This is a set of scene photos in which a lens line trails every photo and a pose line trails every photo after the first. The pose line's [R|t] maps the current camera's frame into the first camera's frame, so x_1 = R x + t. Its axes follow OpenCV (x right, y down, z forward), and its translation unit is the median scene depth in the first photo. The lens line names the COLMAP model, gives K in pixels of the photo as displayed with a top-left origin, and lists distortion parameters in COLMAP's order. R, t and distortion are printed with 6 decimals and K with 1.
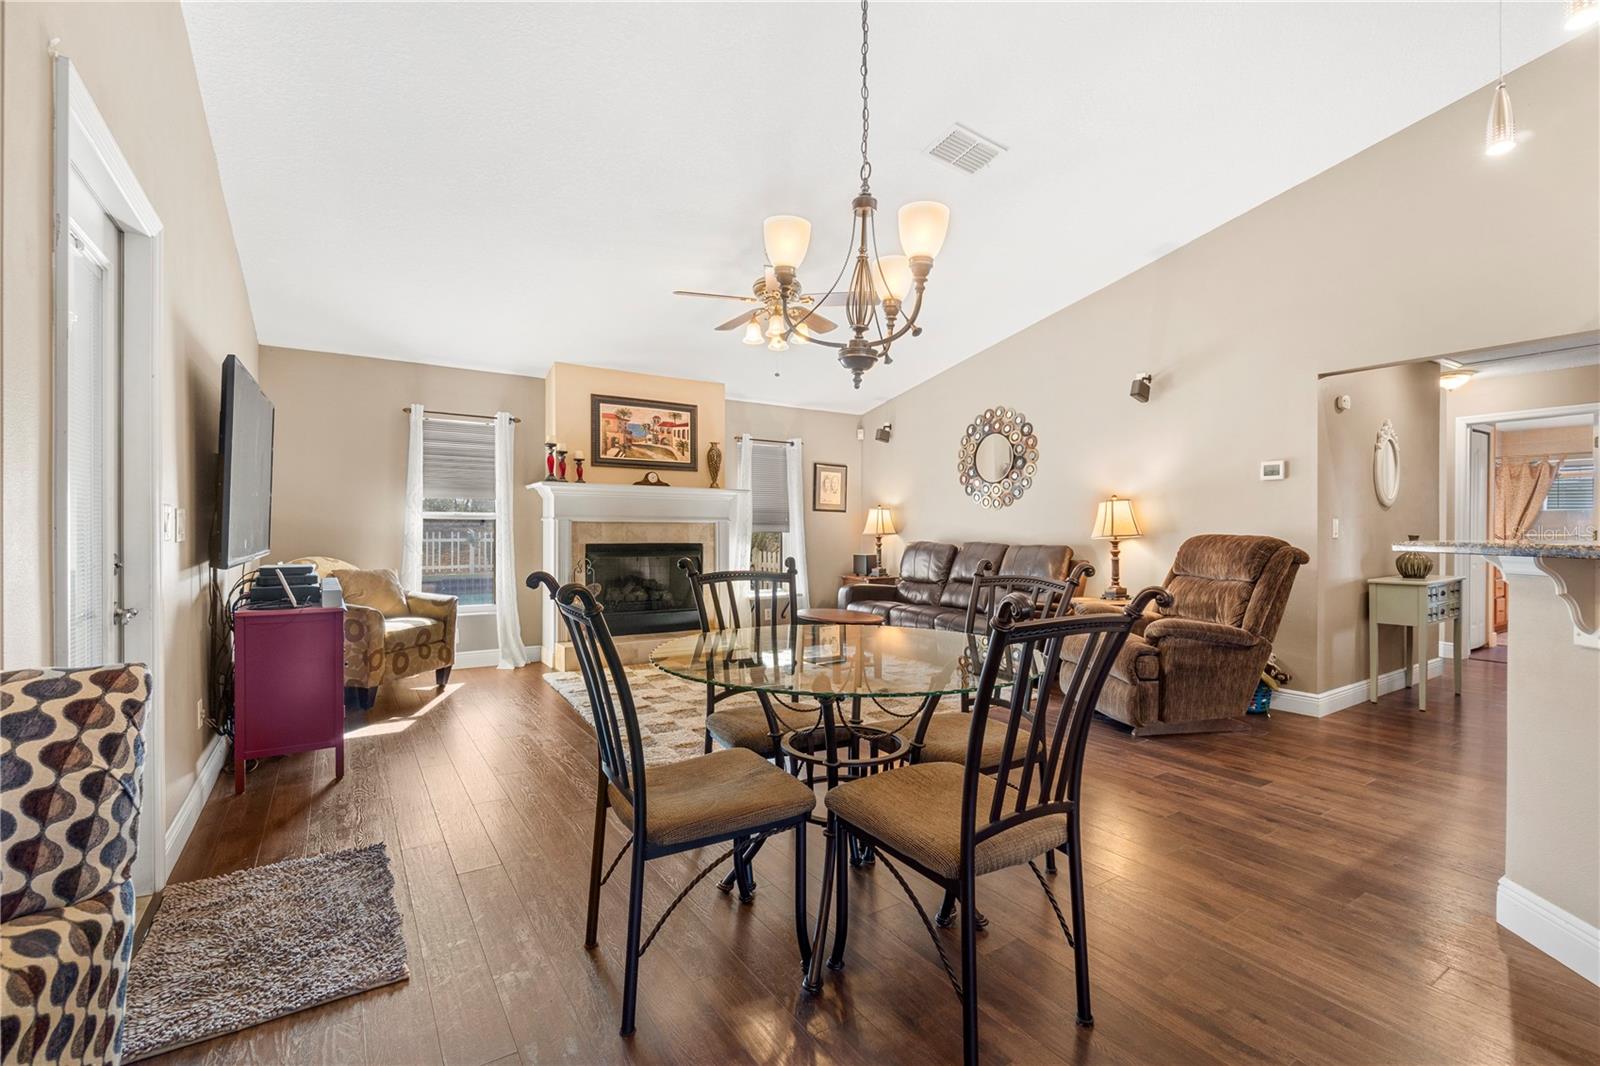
lens RADIAL K [[693.6, 0, 794.8], [0, 693.6, 538.0], [0, 0, 1]] dist [-0.003424, 0.000416]
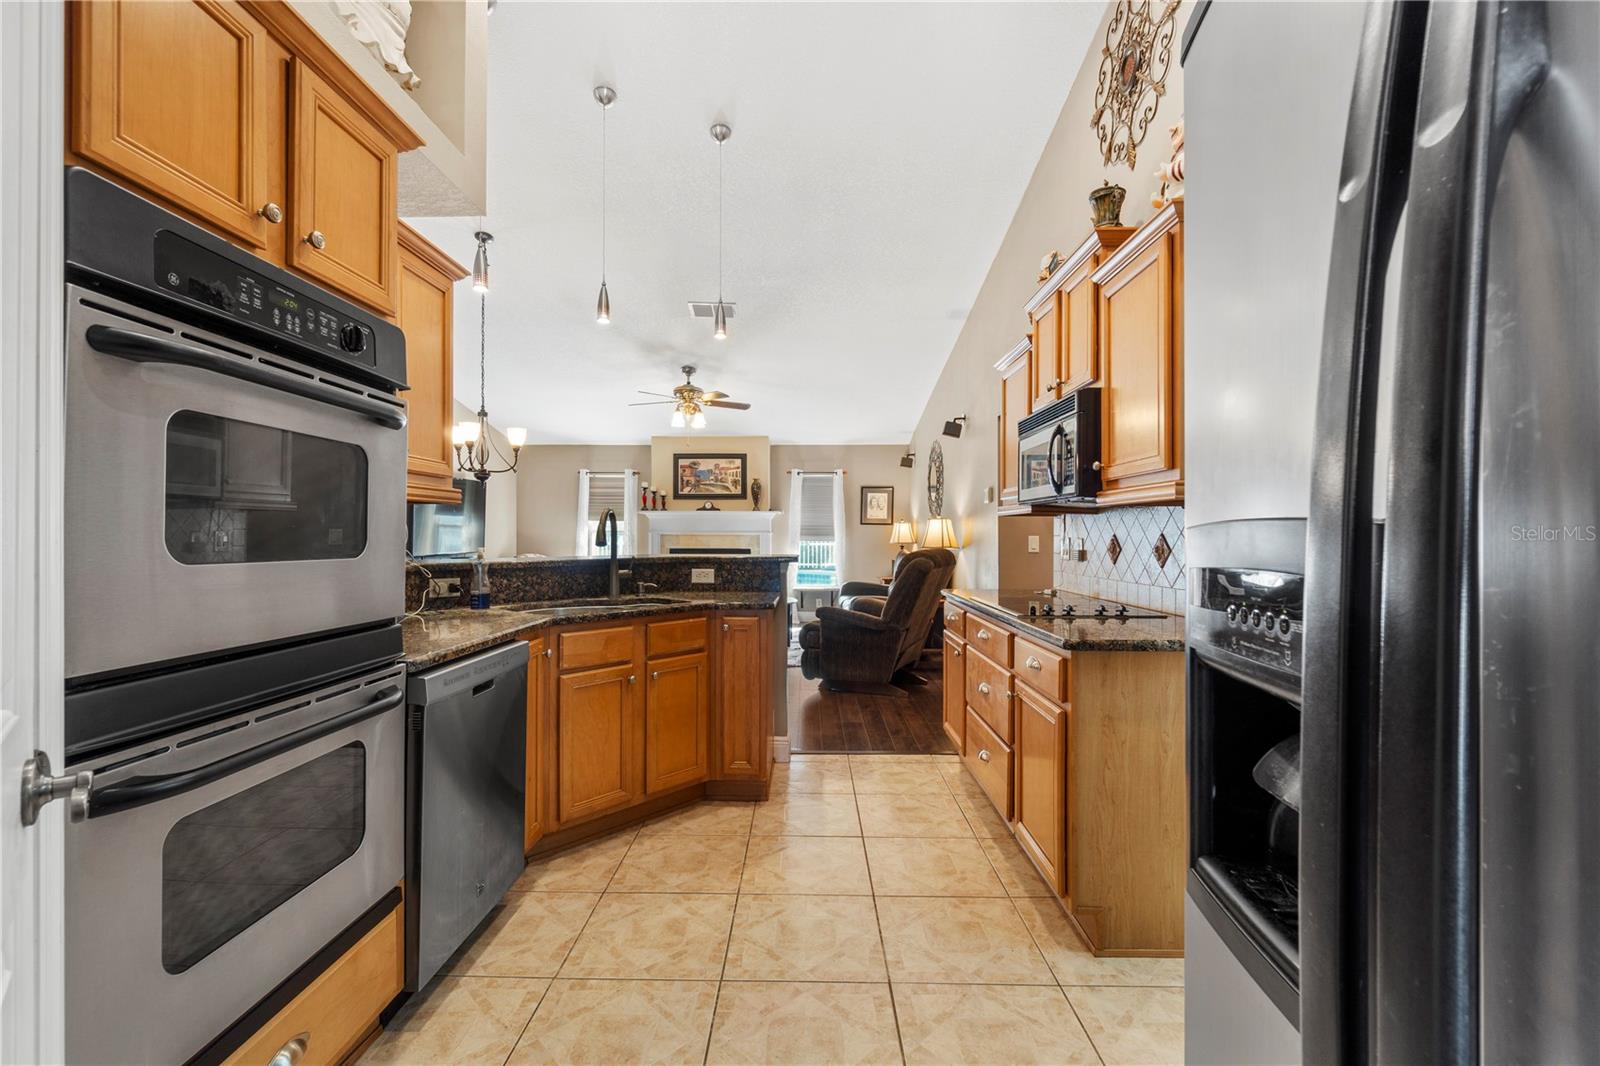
lens RADIAL K [[693.6, 0, 797.6], [0, 693.6, 531.0], [0, 0, 1]] dist [-0.003424, 0.000416]
pose [[0.826242, -0.001875, -0.563313, 0.812261], [-0.006578, 0.999894, -0.012976, -0.012823], [0.563277, 0.014427, 0.826142, -0.138780]]
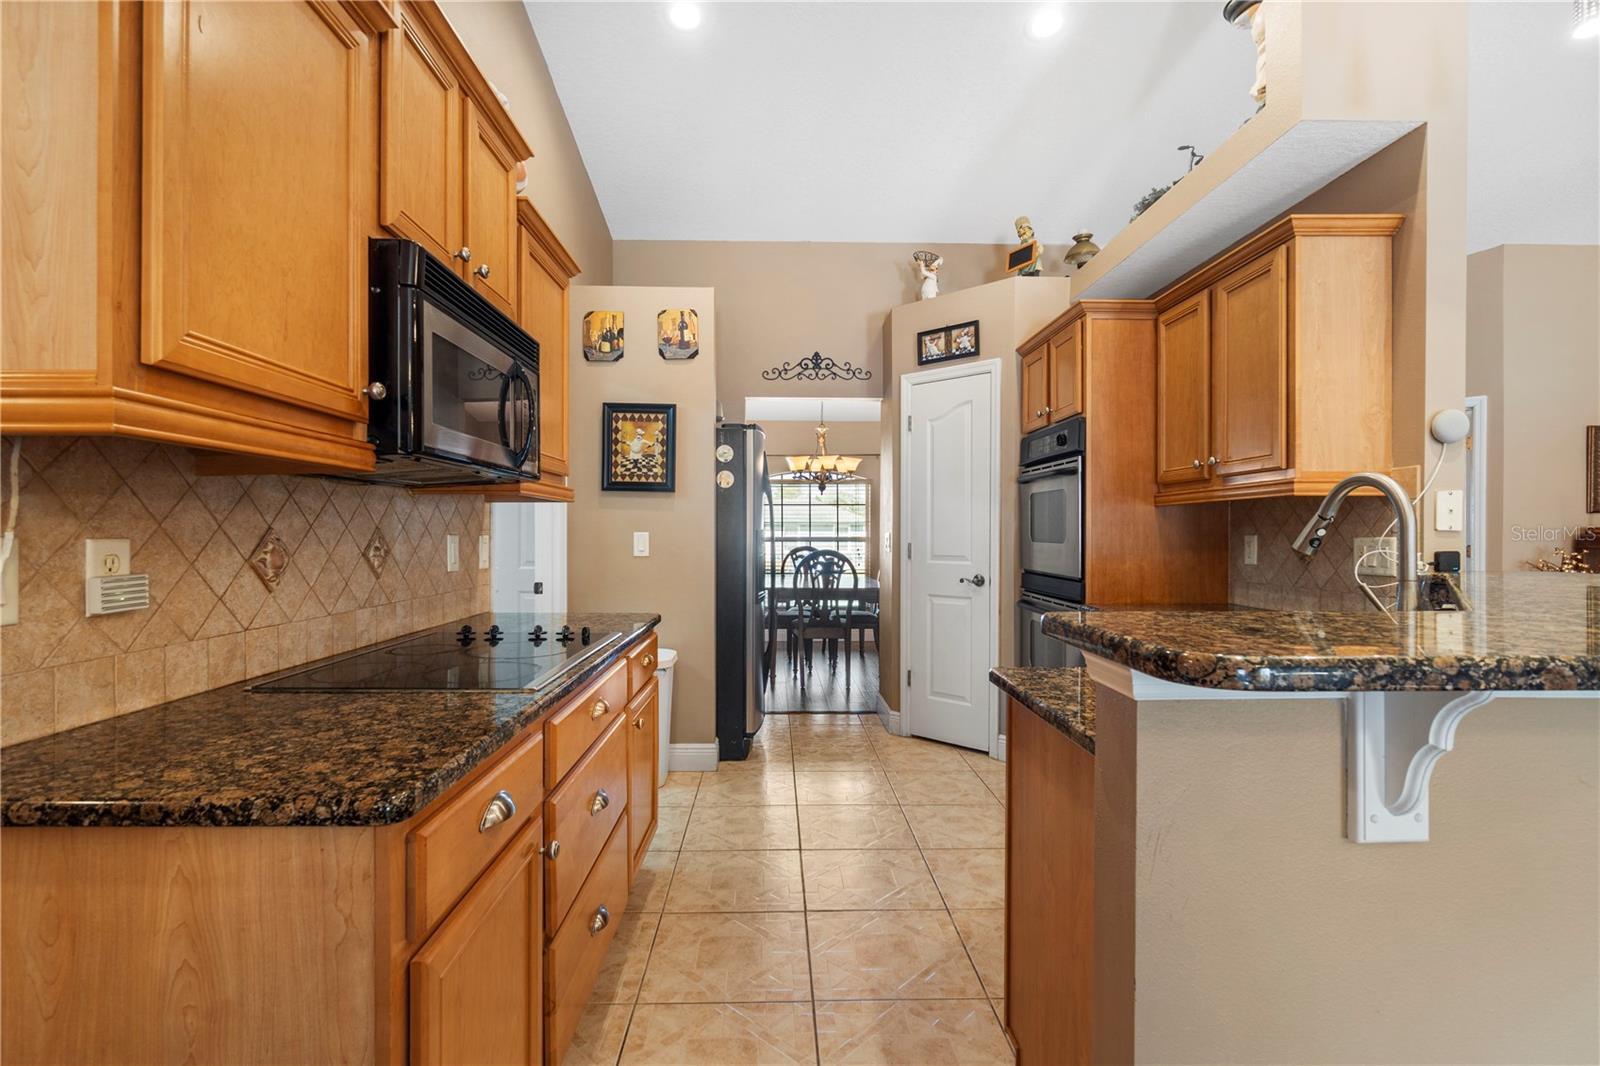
lens RADIAL K [[746.2, 0, 797.5], [0, 746.2, 538.7], [0, 0, 1]] dist [-0.007080, 0.001971]
pose [[-0.852286, -0.004481, 0.523057, 0.413733], [0.003450, 0.999893, 0.014187, -0.017678], [-0.523064, 0.013896, -0.852180, 0.566776]]
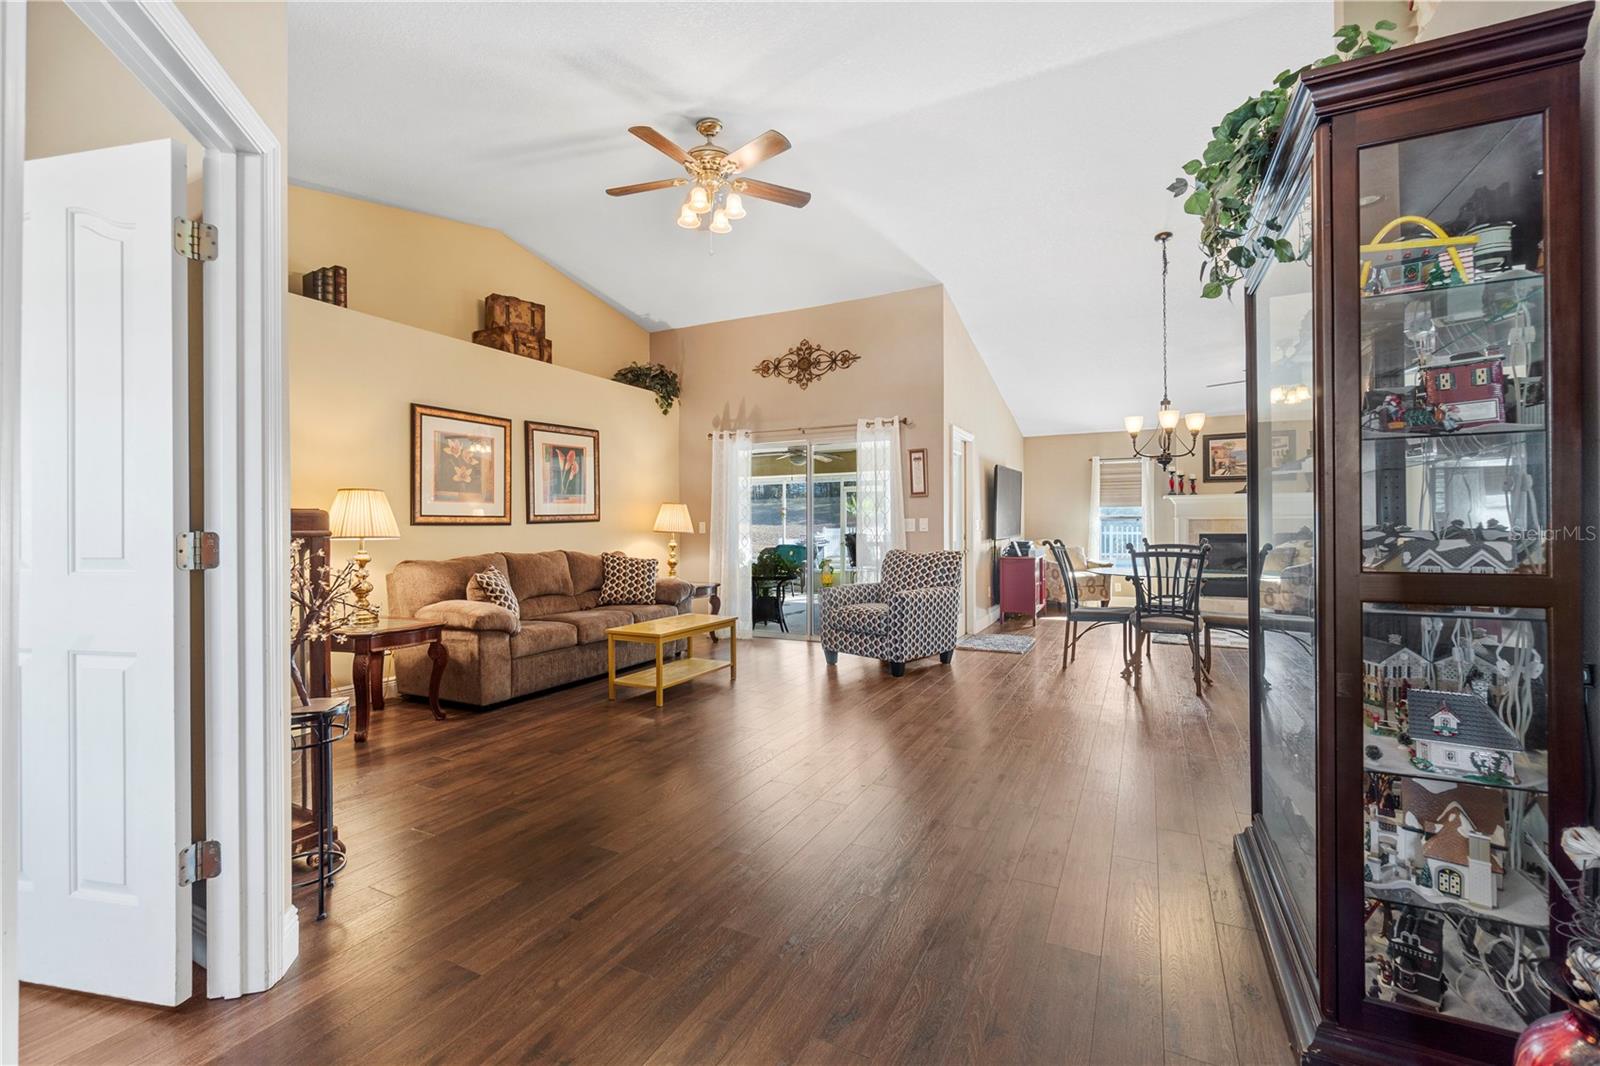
lens RADIAL K [[693.6, 0, 797.6], [0, 693.6, 525.0], [0, 0, 1]] dist [-0.003424, 0.000416]
pose [[0.496587, -0.009974, -0.867930, 0.568888], [-0.000081, 0.999933, -0.011537, 0.006286], [0.867987, 0.005799, 0.496553, -0.511317]]
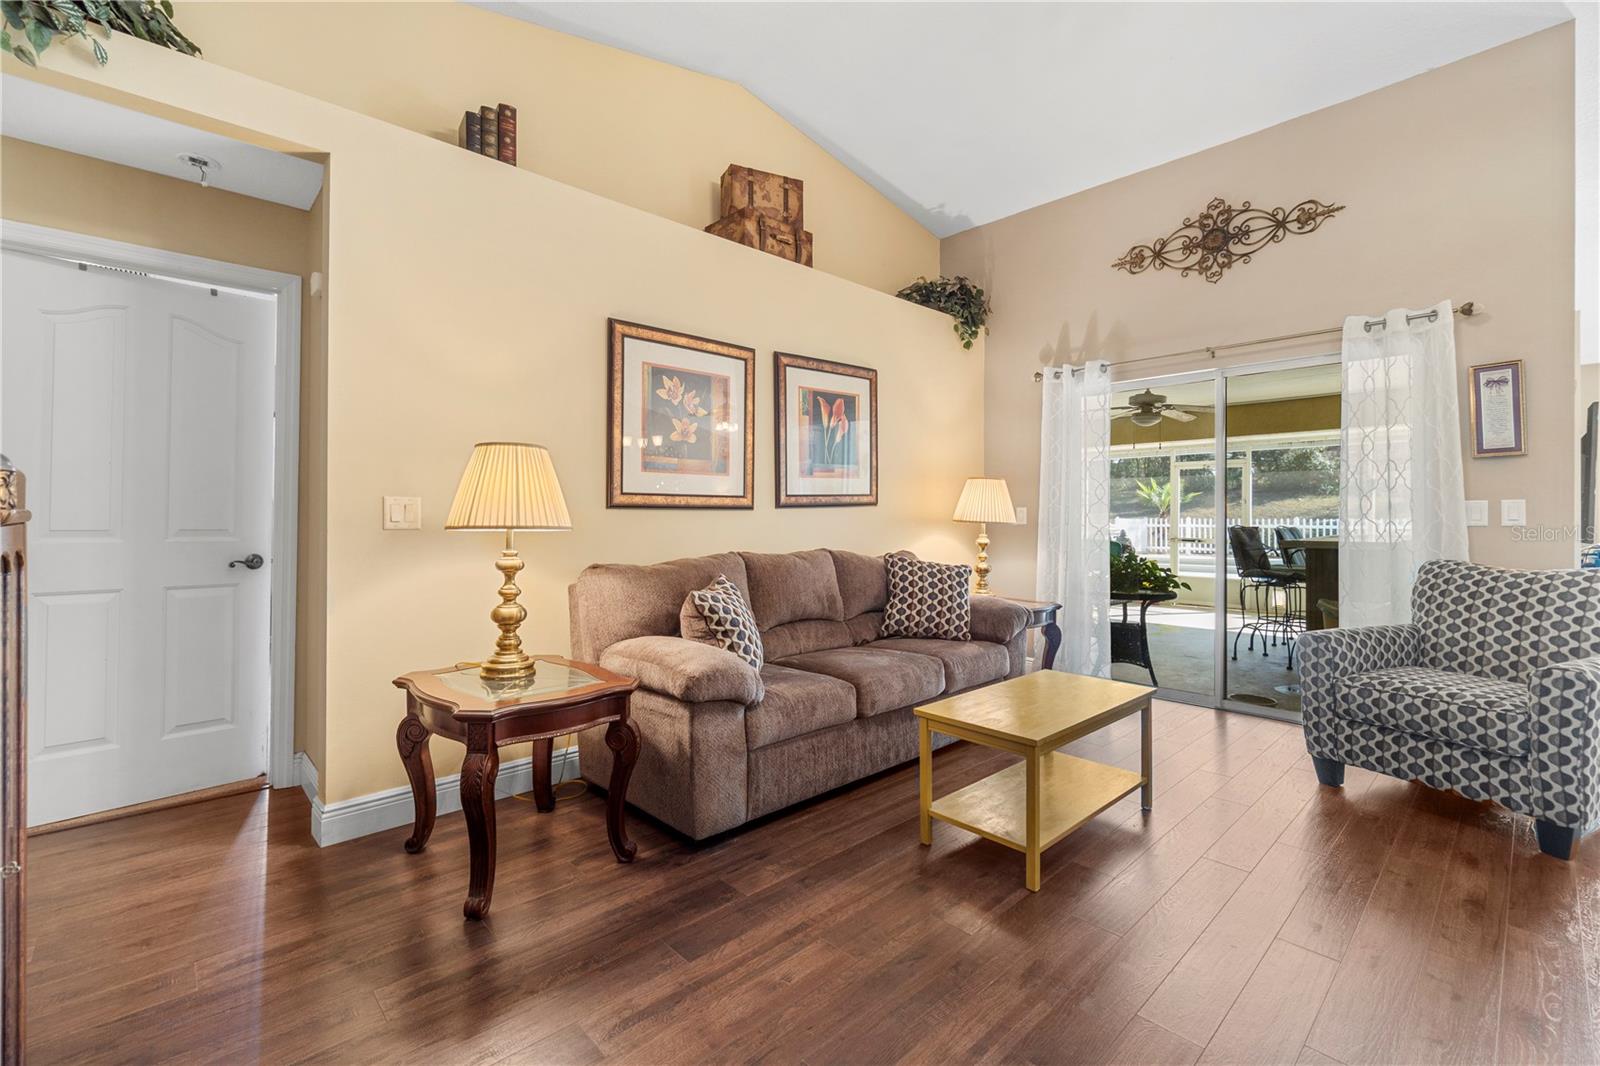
lens RADIAL K [[693.6, 0, 791.8], [0, 693.6, 511.4], [0, 0, 1]] dist [-0.003424, 0.000416]
pose [[0.167462, -0.012037, -0.985805, 0.176296], [-0.009808, 0.999856, -0.013875, 0.005397], [0.985830, 0.011992, 0.167319, -0.451782]]
